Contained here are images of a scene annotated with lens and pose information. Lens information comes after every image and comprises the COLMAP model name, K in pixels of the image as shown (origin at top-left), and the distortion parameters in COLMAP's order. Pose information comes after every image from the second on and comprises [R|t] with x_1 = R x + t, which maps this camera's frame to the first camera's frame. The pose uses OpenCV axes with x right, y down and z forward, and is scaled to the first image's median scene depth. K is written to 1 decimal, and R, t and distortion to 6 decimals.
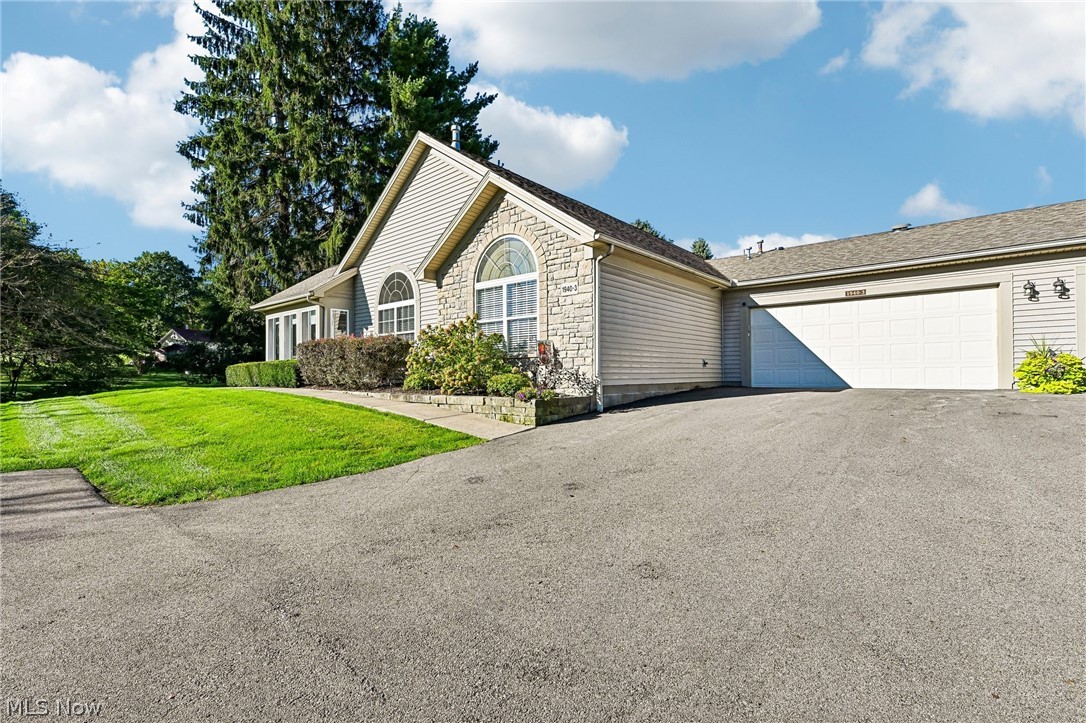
lens RADIAL K [[483.6, 0, 546.3], [0, 483.6, 369.6], [0, 0, 1]] dist [0.001393, -0.000739]
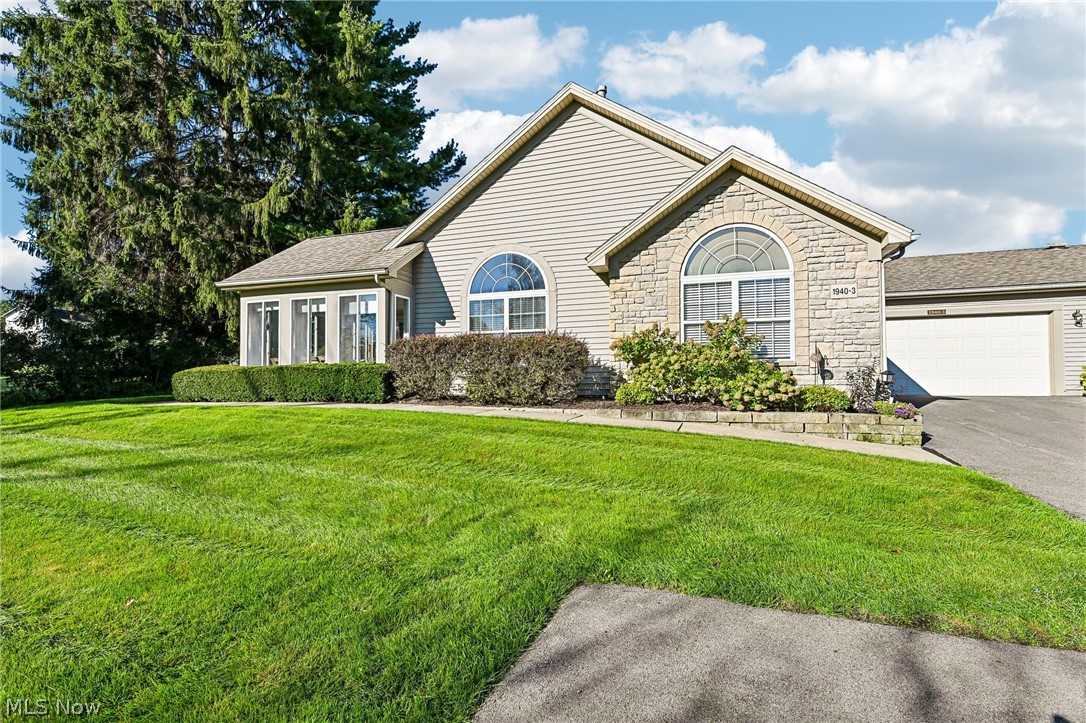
lens RADIAL K [[483.6, 0, 546.3], [0, 483.6, 369.6], [0, 0, 1]] dist [0.001393, -0.000739]
pose [[0.925352, 0.009644, 0.378987, -0.565305], [-0.005257, 0.999907, -0.012607, -0.003430], [-0.379073, 0.009673, 0.925316, 0.257888]]
